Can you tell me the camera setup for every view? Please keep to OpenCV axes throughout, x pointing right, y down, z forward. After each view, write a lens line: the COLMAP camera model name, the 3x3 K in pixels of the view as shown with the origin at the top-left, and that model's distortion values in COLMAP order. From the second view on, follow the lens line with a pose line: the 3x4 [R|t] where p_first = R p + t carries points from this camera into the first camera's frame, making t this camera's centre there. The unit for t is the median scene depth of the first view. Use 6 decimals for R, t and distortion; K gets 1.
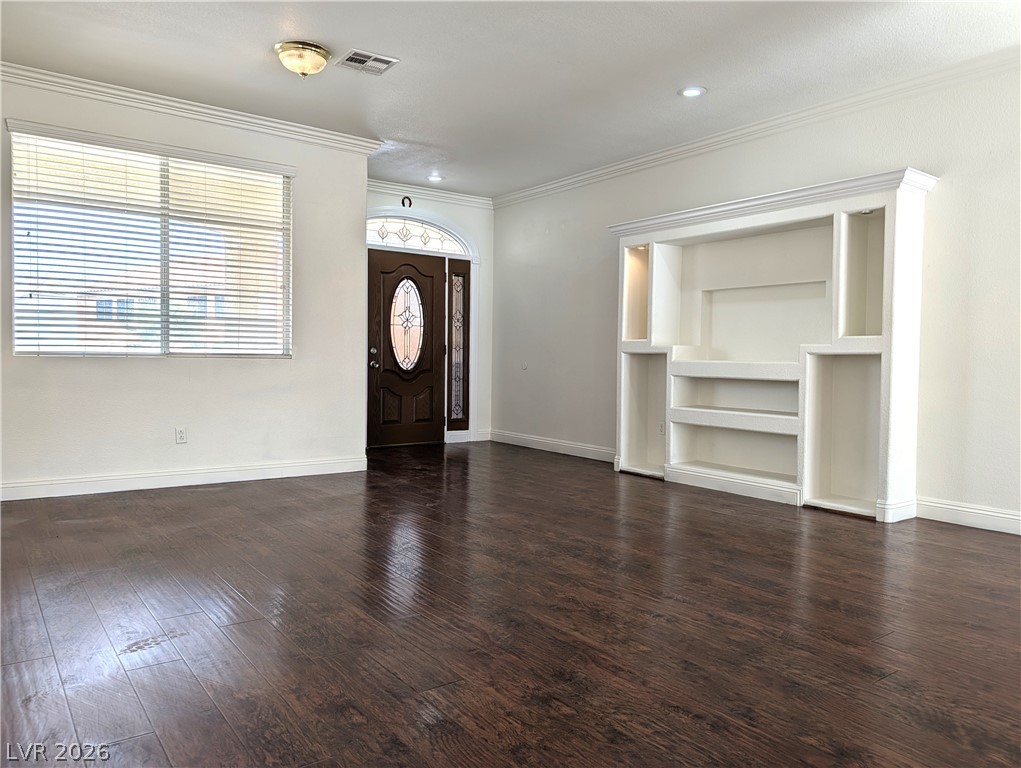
lens RADIAL K [[726.5, 0, 520.7], [0, 726.5, 380.5], [0, 0, 1]] dist [0.010373, -0.002704]
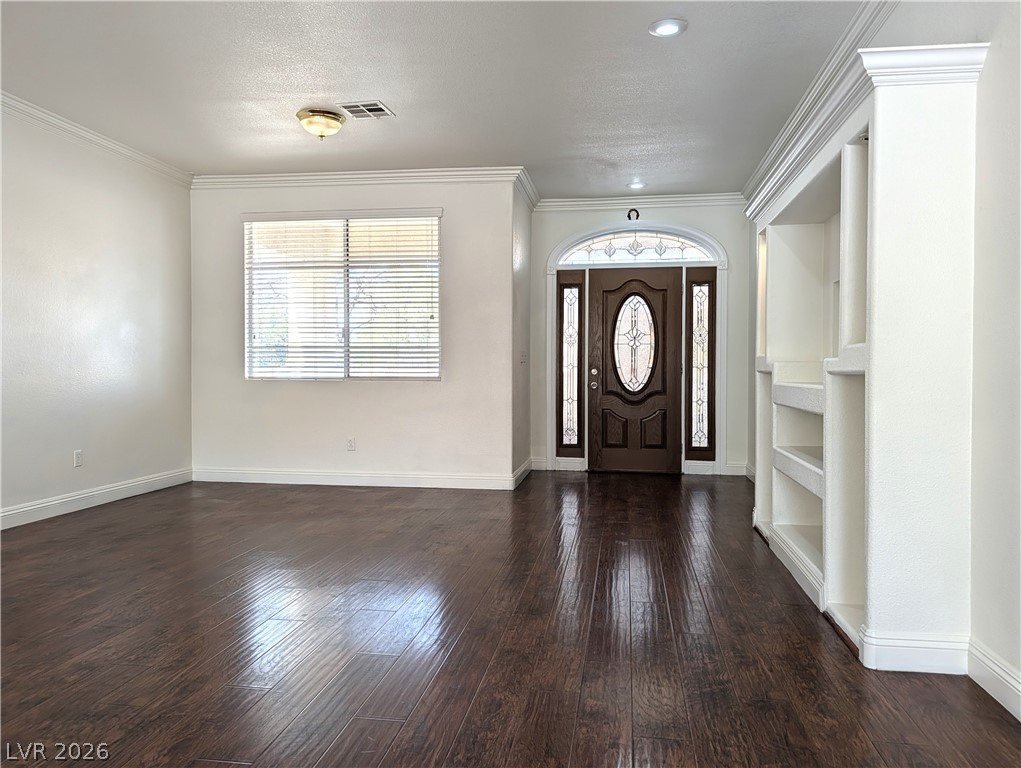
lens RADIAL K [[728.4, 0, 510.5], [0, 728.4, 384.0], [0, 0, 1]] dist [0.039869, -0.035671]
pose [[0.702466, 0.001158, -0.711716, 0.584154], [-0.015721, 0.999780, -0.013891, -0.012457], [0.711544, 0.020947, 0.702330, 0.319902]]
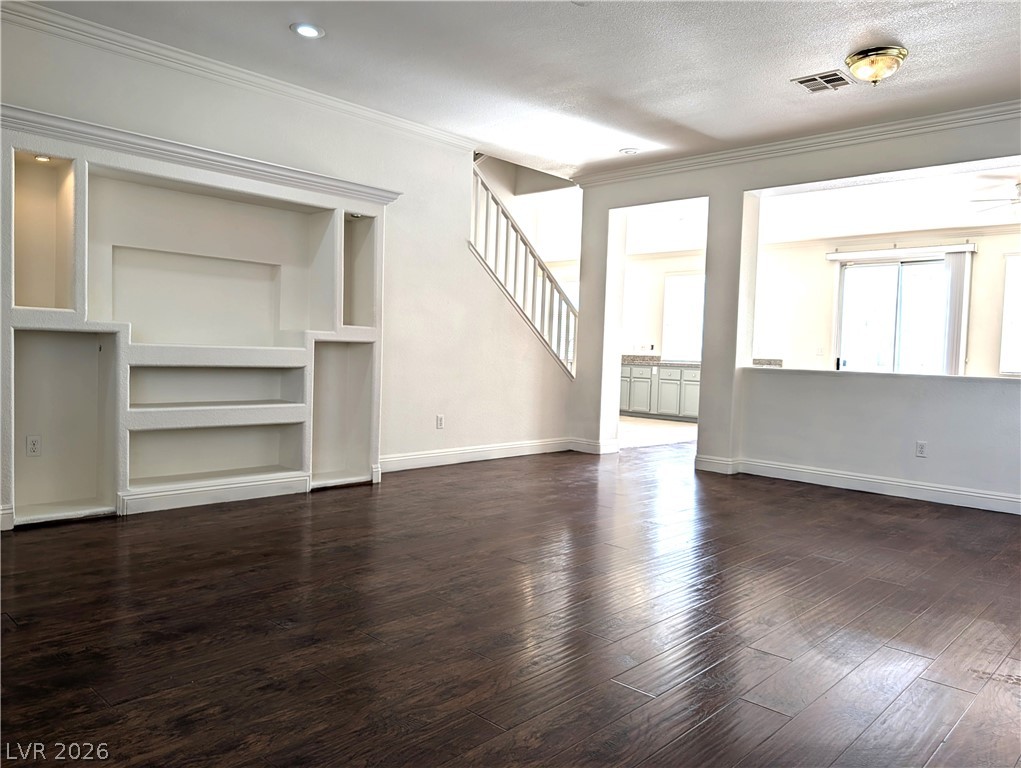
lens RADIAL K [[726.5, 0, 520.7], [0, 726.5, 380.5], [0, 0, 1]] dist [0.010373, -0.002704]
pose [[-0.153927, -0.059625, 0.986282, -0.581381], [-0.001278, 0.998189, 0.060145, -0.037579], [-0.988081, 0.007998, -0.153725, 0.781337]]
